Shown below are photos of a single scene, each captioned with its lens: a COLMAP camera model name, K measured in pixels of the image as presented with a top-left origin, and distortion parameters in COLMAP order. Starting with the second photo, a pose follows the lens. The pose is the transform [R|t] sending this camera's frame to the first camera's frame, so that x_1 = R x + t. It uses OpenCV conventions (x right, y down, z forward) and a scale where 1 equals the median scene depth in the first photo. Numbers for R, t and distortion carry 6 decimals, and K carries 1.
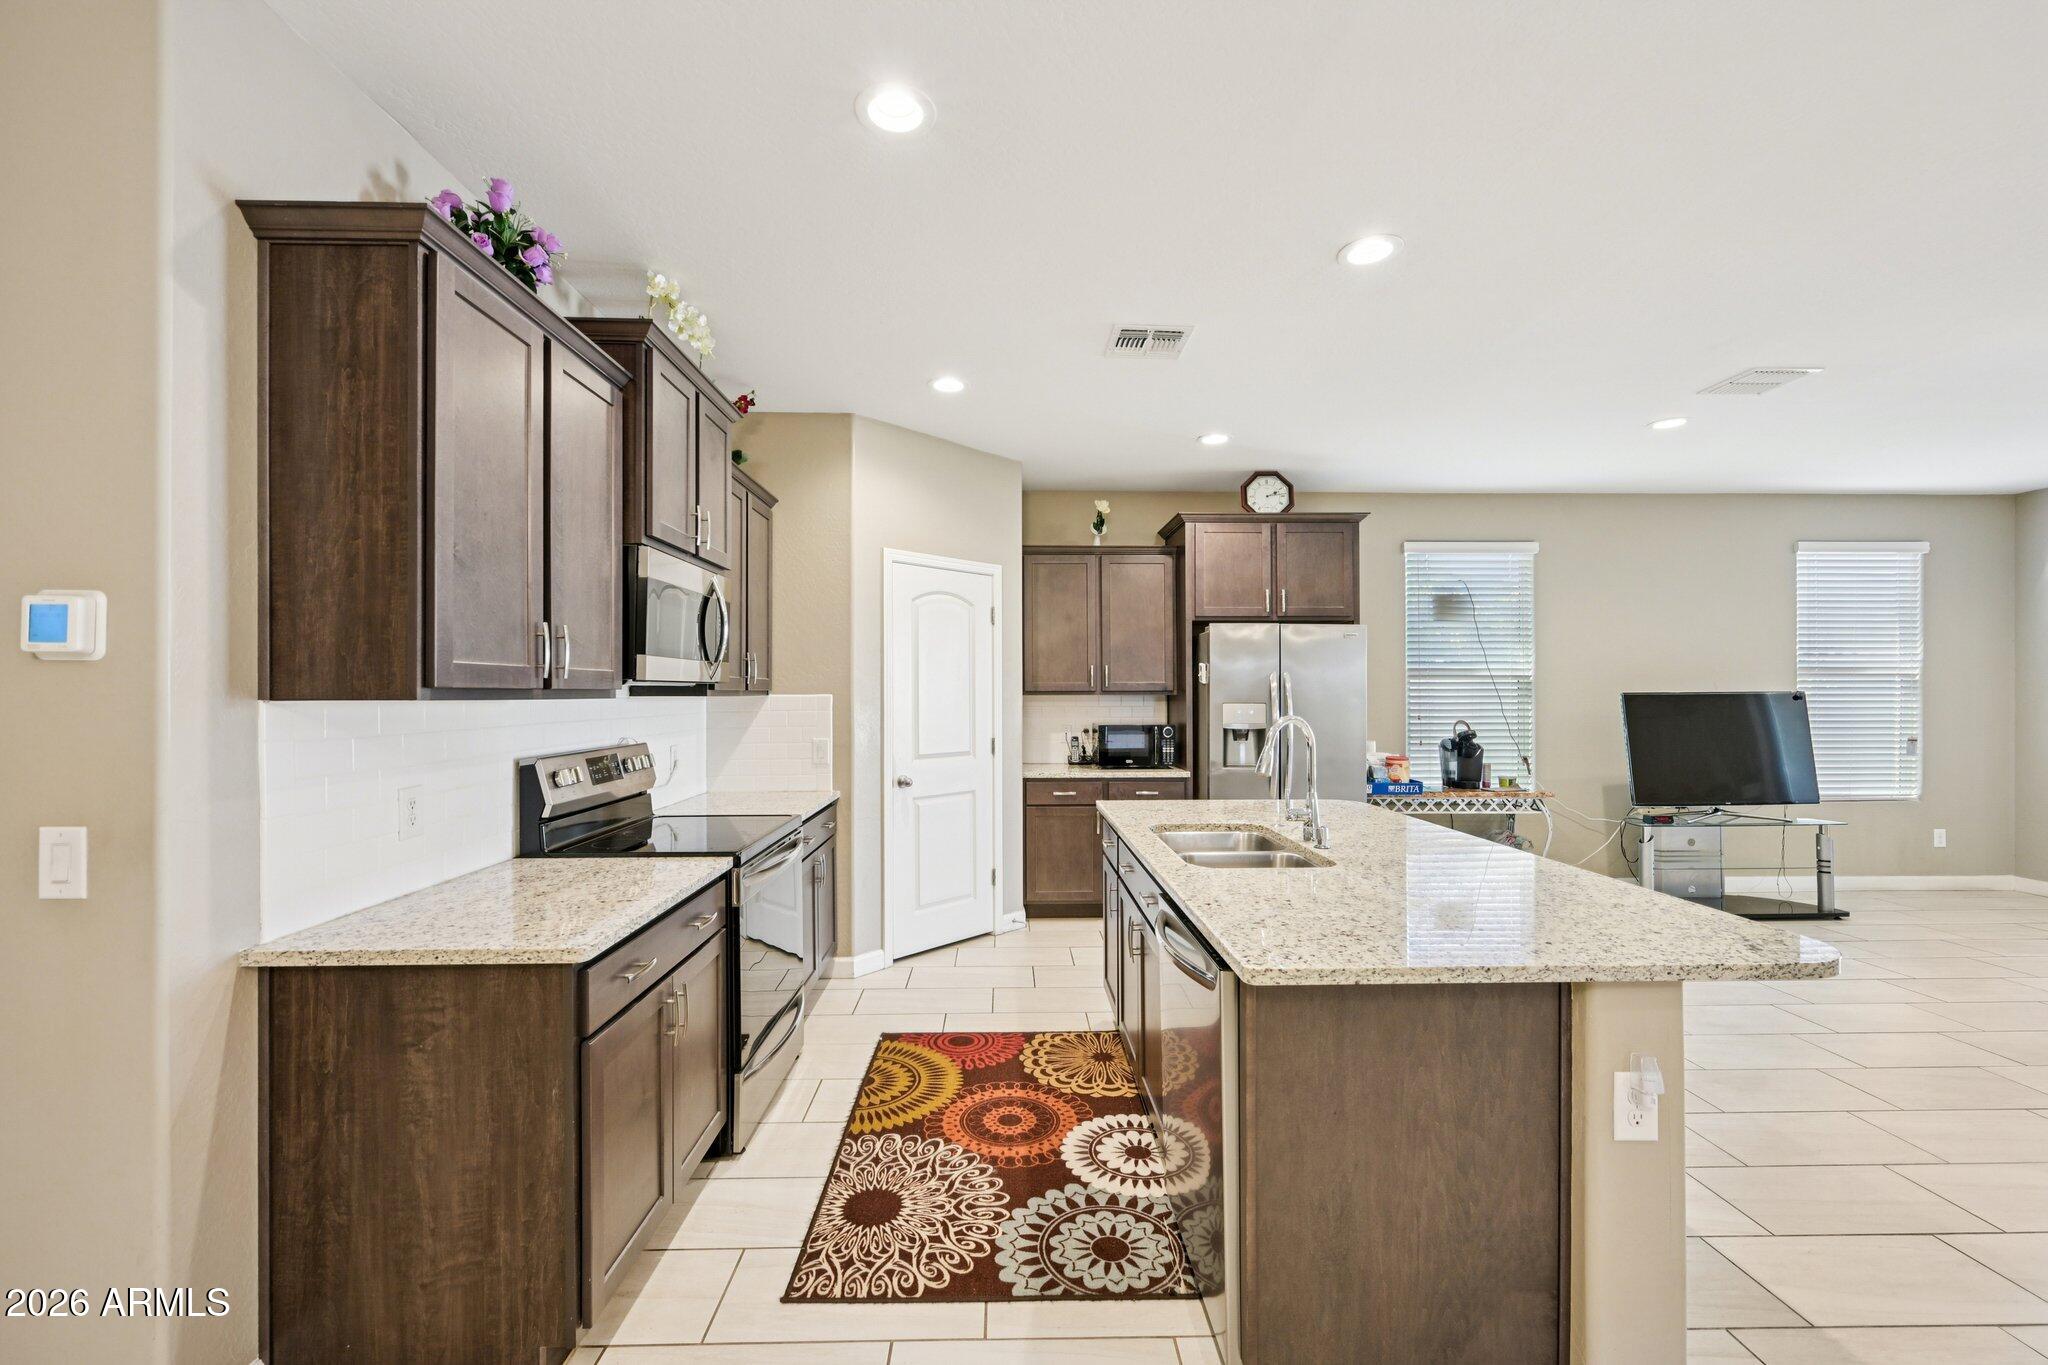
lens RADIAL K [[840.0, 0, 1019.4], [0, 840.0, 686.1], [0, 0, 1]] dist [0.000063, -0.000045]
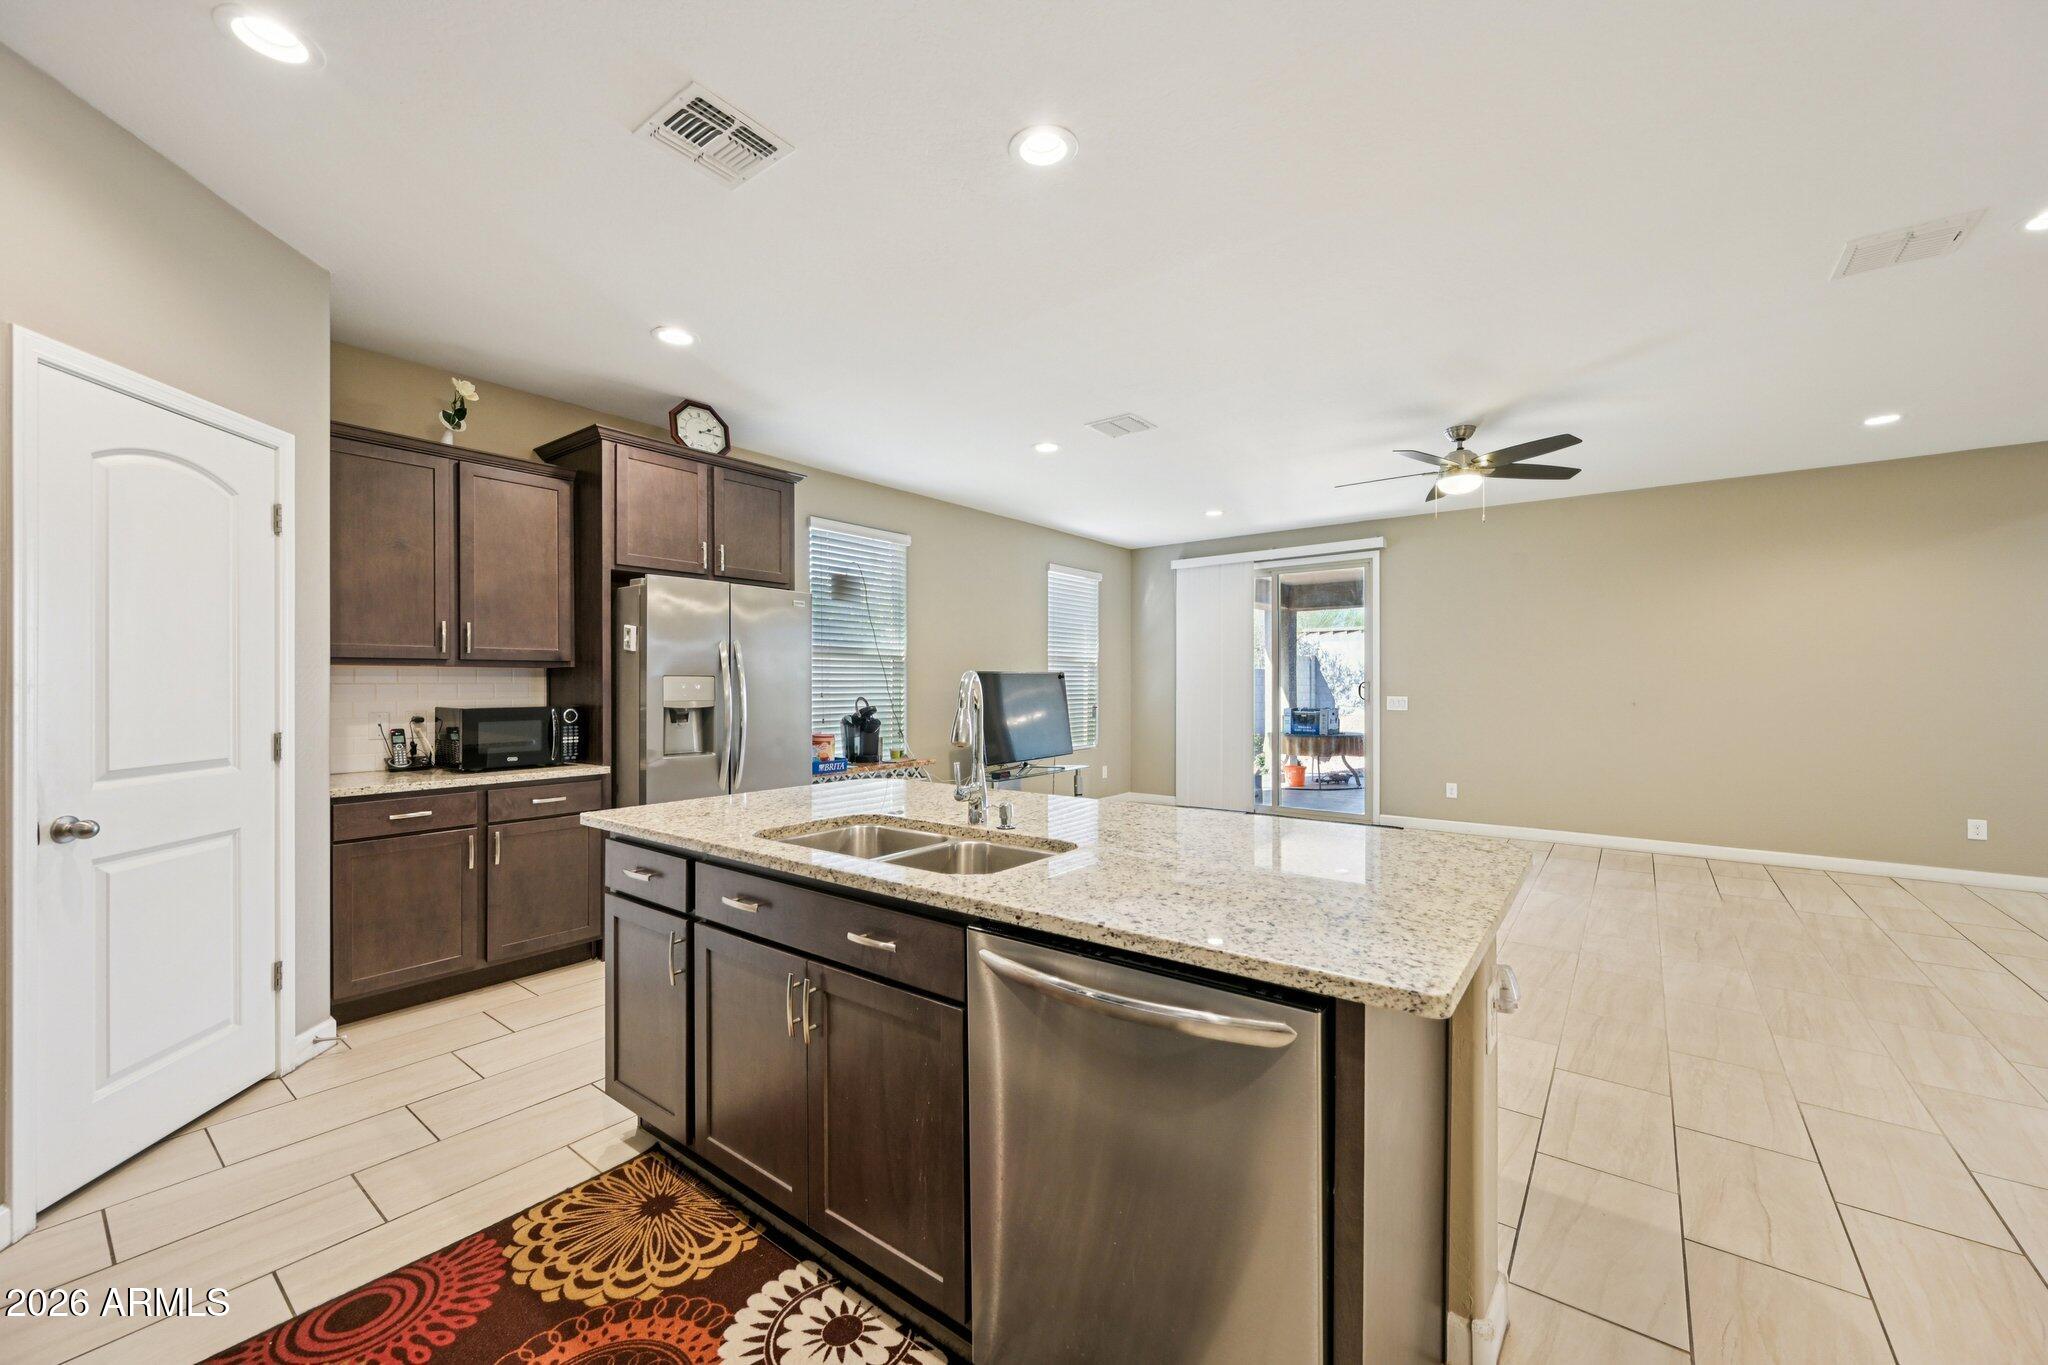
lens RADIAL K [[803.1, 0, 1020.9], [0, 803.1, 680.2], [0, 0, 1]] dist [0.000266, -0.000009]
pose [[0.628714, 0.004067, 0.777626, -0.129438], [-0.003790, 0.999990, -0.002165, 0.023639], [-0.777627, -0.001586, 0.628724, 0.246442]]
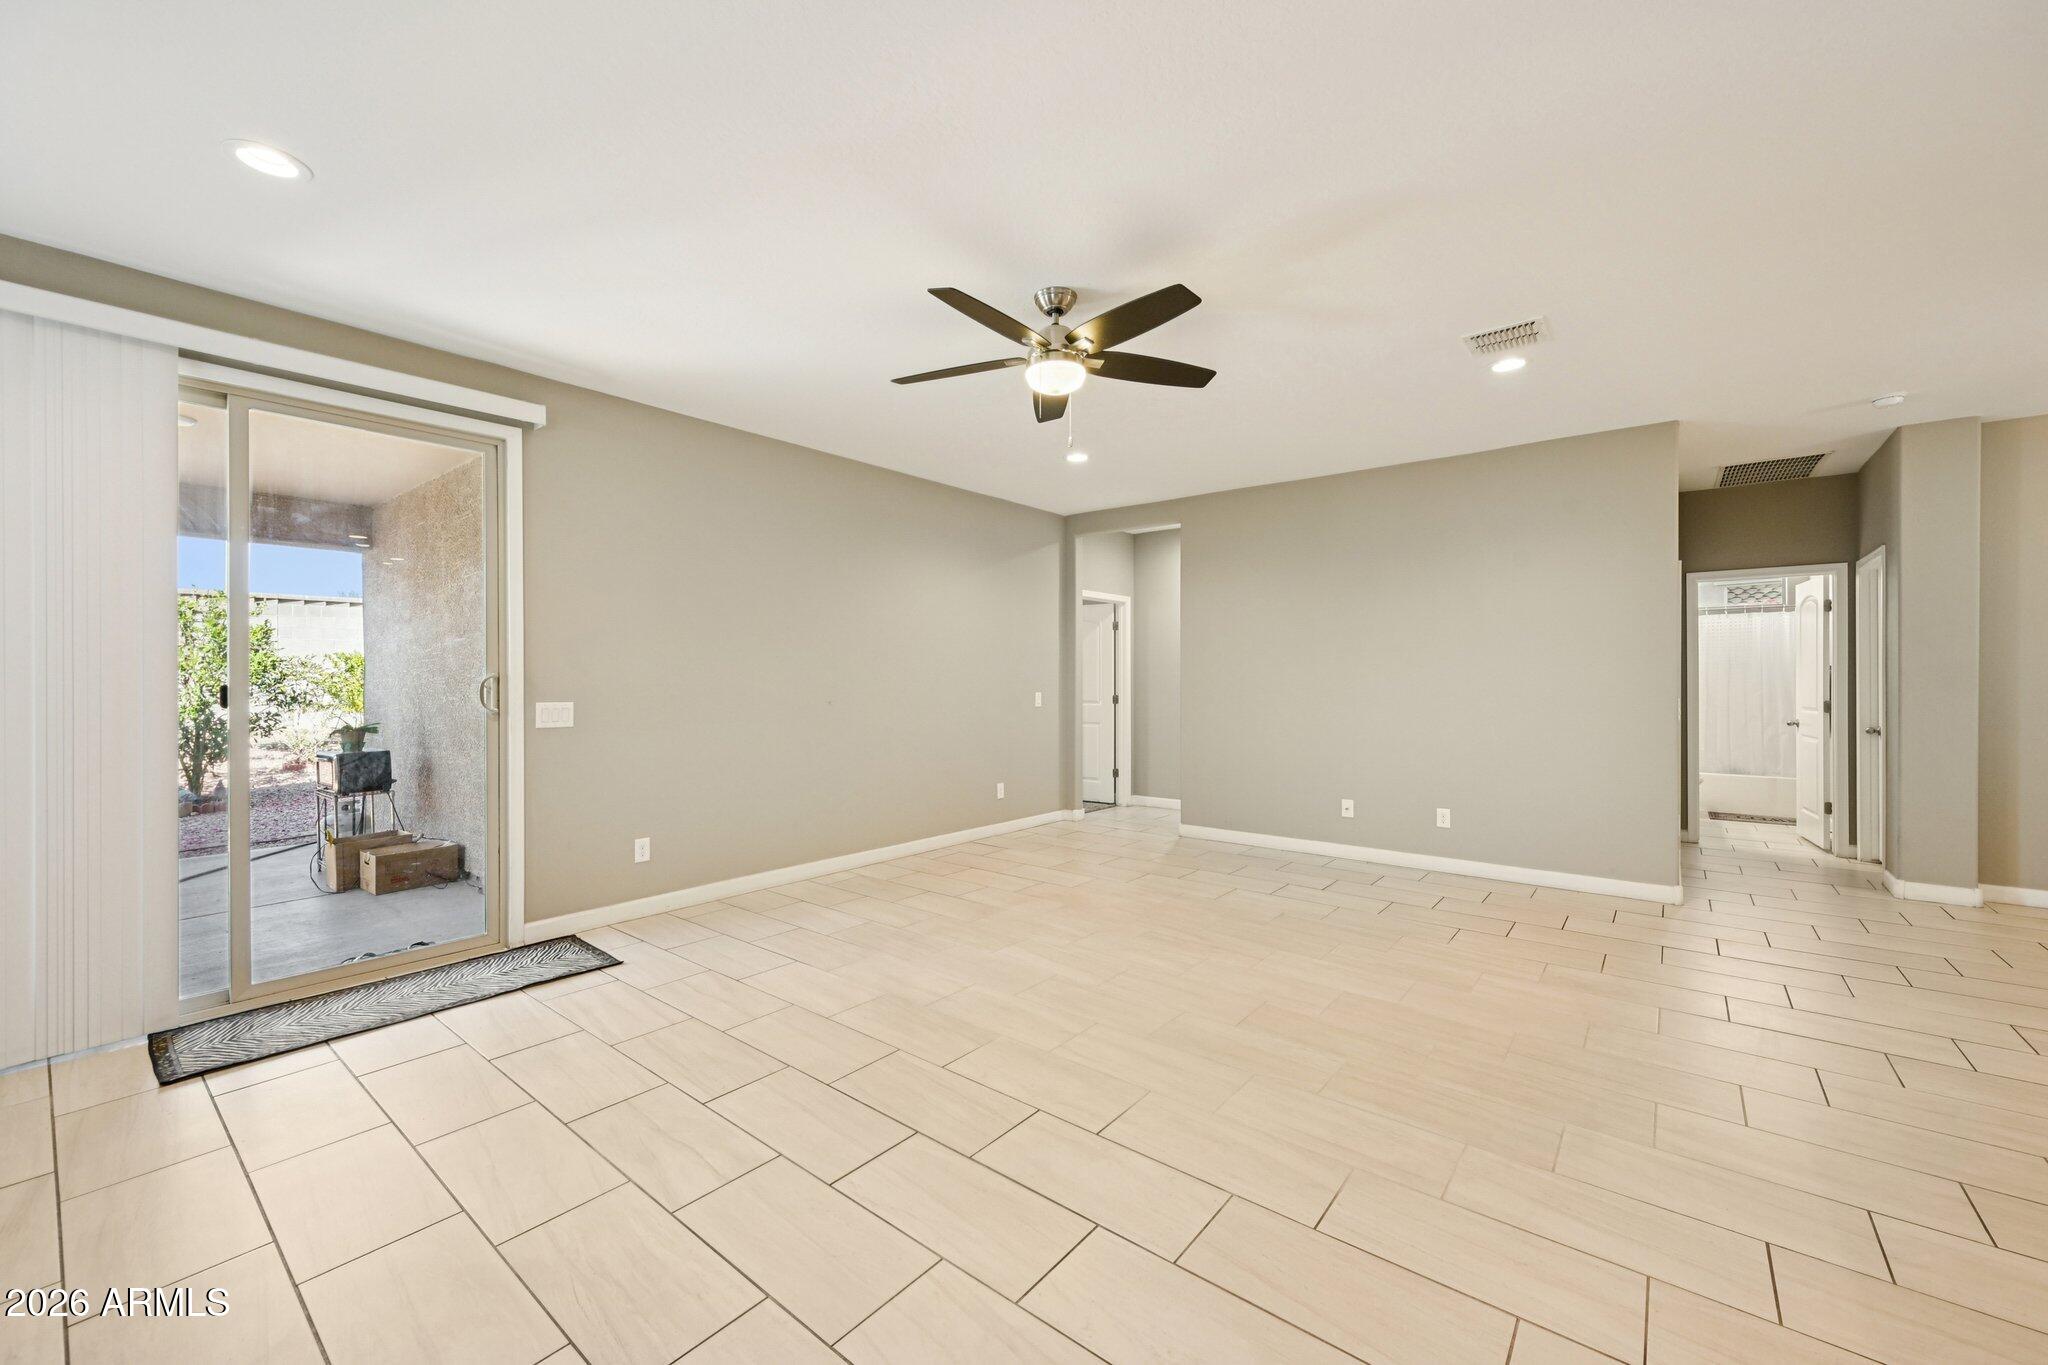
lens RADIAL K [[803.1, 0, 1020.9], [0, 803.1, 680.2], [0, 0, 1]] dist [0.000266, -0.000009]
pose [[-0.761922, 0.000714, 0.647669, 0.521199], [-0.000919, 0.999997, -0.002184, 0.026049], [-0.647668, -0.002259, -0.761919, 0.915473]]
